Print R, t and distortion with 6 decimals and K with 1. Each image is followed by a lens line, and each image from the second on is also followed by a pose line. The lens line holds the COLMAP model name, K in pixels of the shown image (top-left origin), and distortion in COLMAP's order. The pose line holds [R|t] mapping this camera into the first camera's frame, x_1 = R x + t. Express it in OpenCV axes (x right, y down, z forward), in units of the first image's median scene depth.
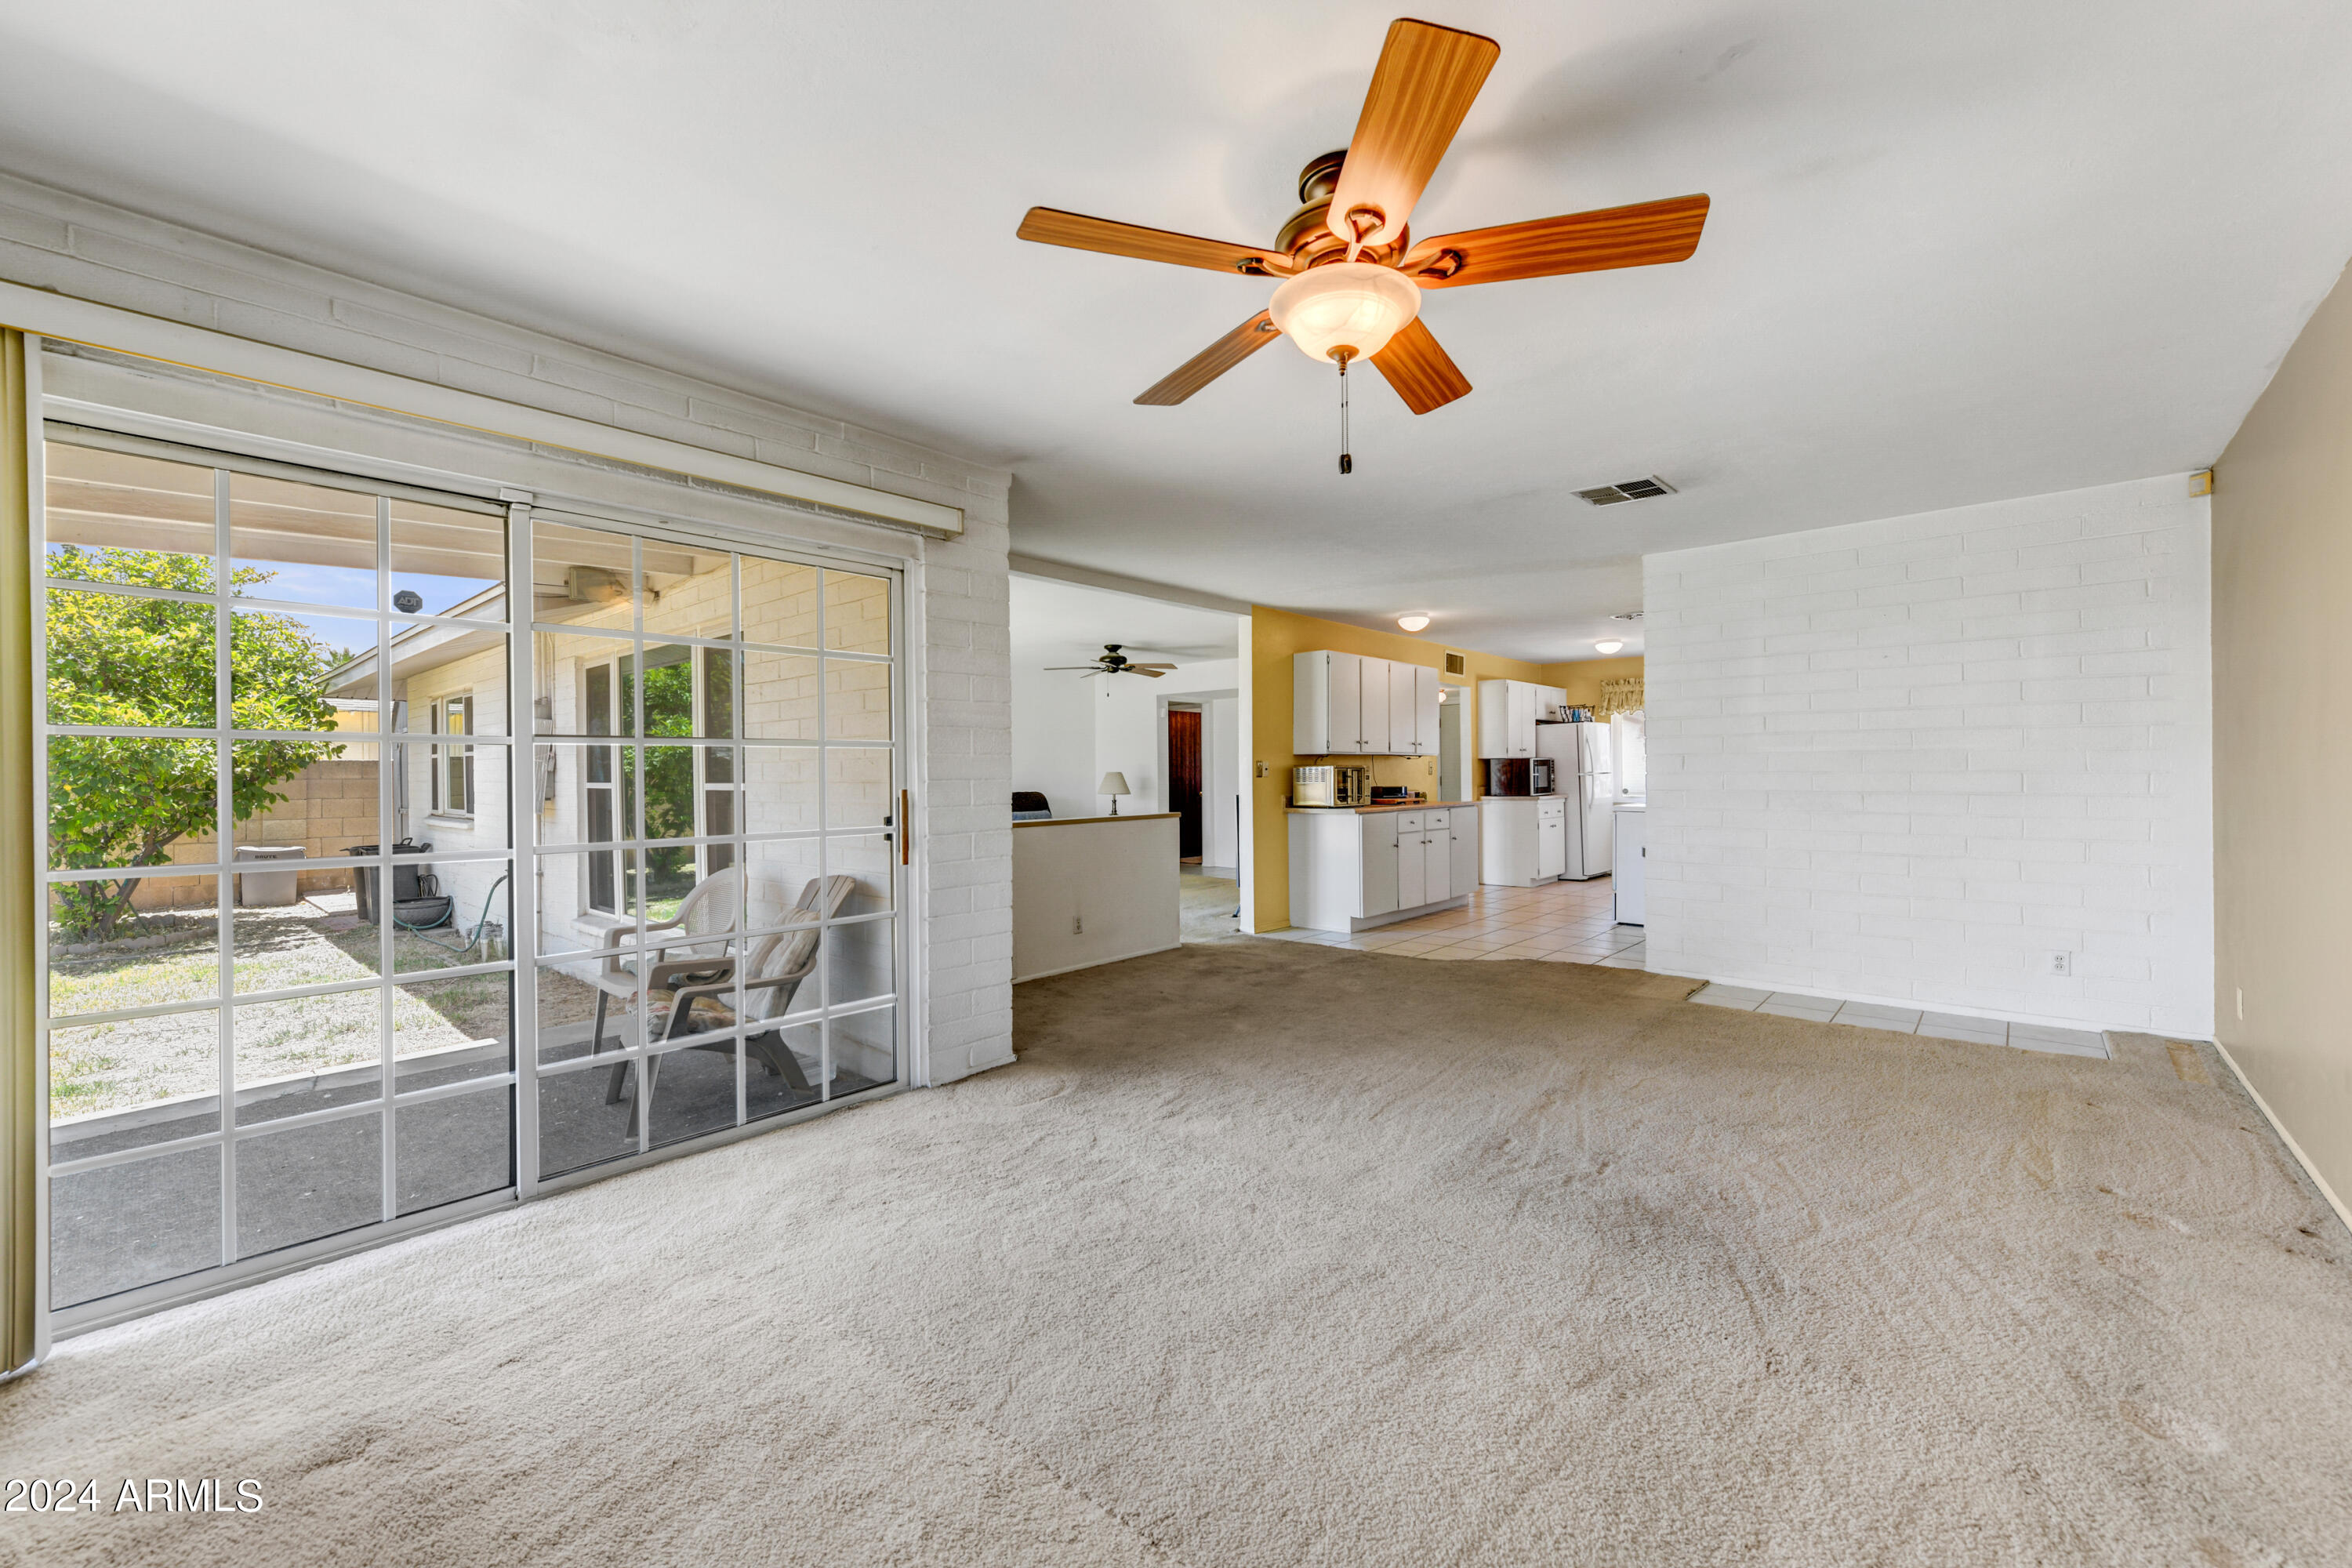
lens RADIAL K [[936.7, 0, 1176.0], [0, 936.7, 784.0], [0, 0, 1]] dist [0.000135, -0.000033]
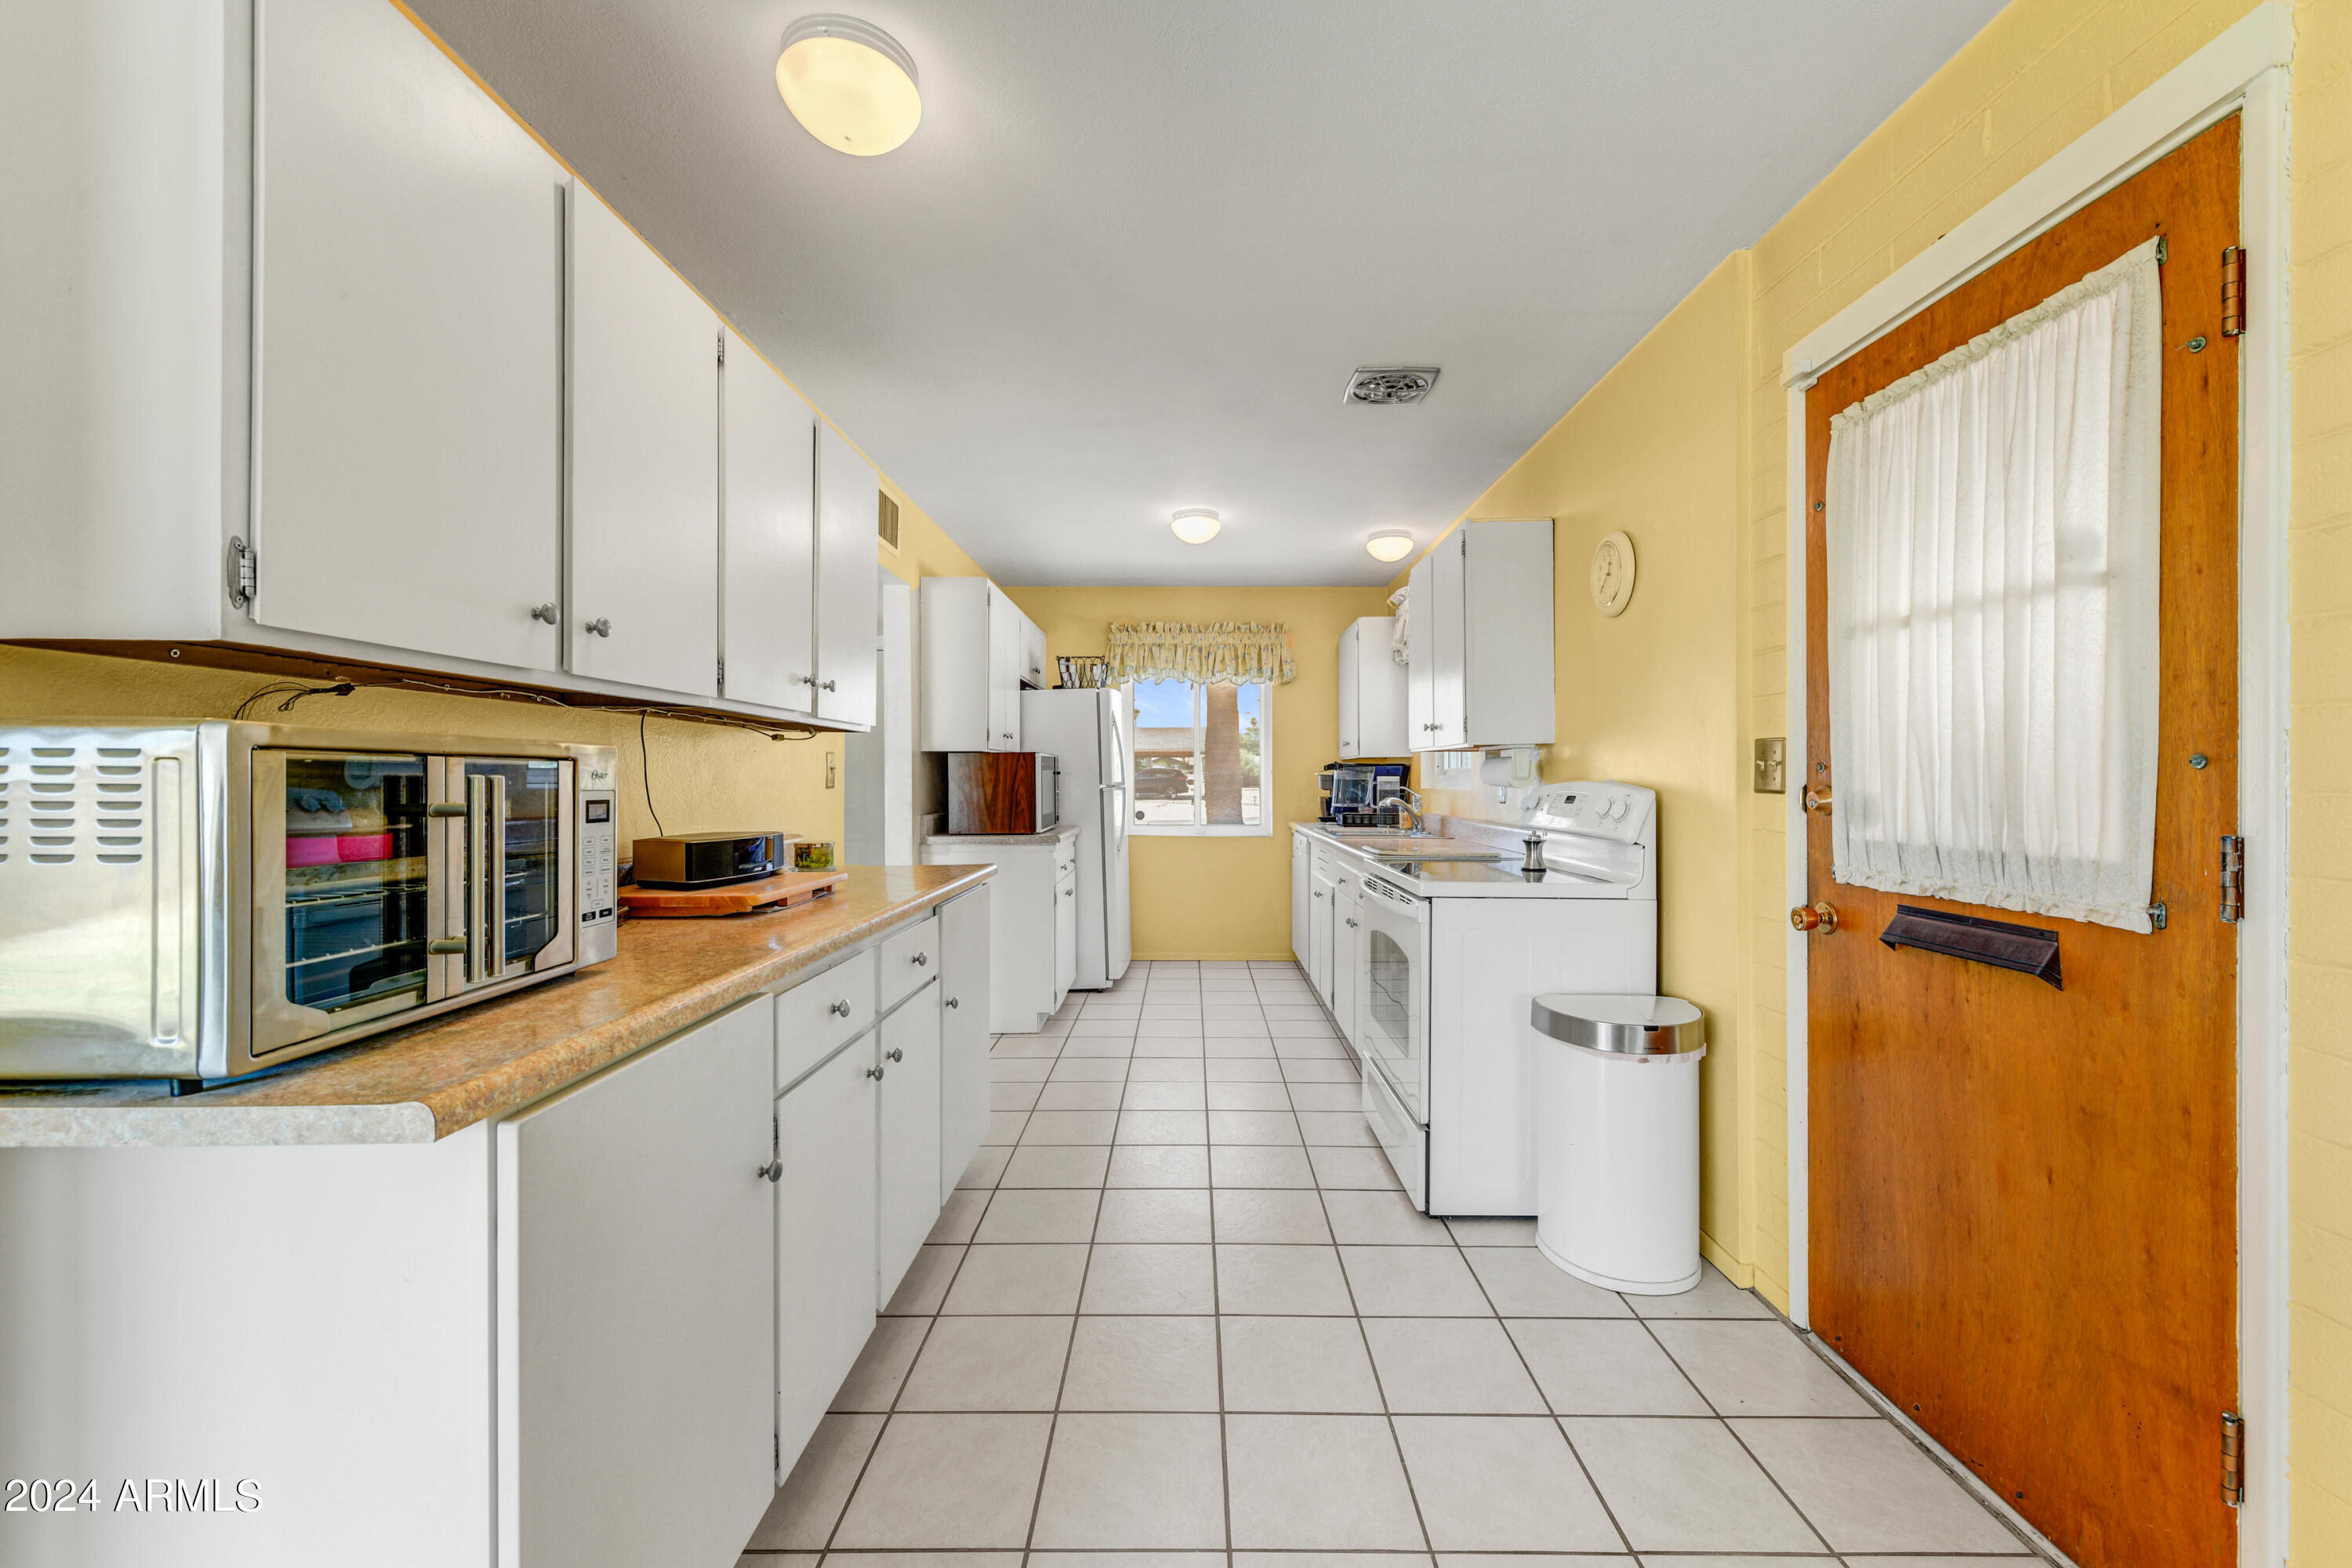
lens RADIAL K [[939.0, 0, 1188.2], [0, 939.0, 780.2], [0, 0, 1]] dist [-0.000759, -0.000116]
pose [[0.755637, 0.009207, 0.654926, 0.150631], [-0.001668, 0.999925, -0.012133, -0.009497], [-0.654988, 0.008076, 0.755596, 0.691228]]
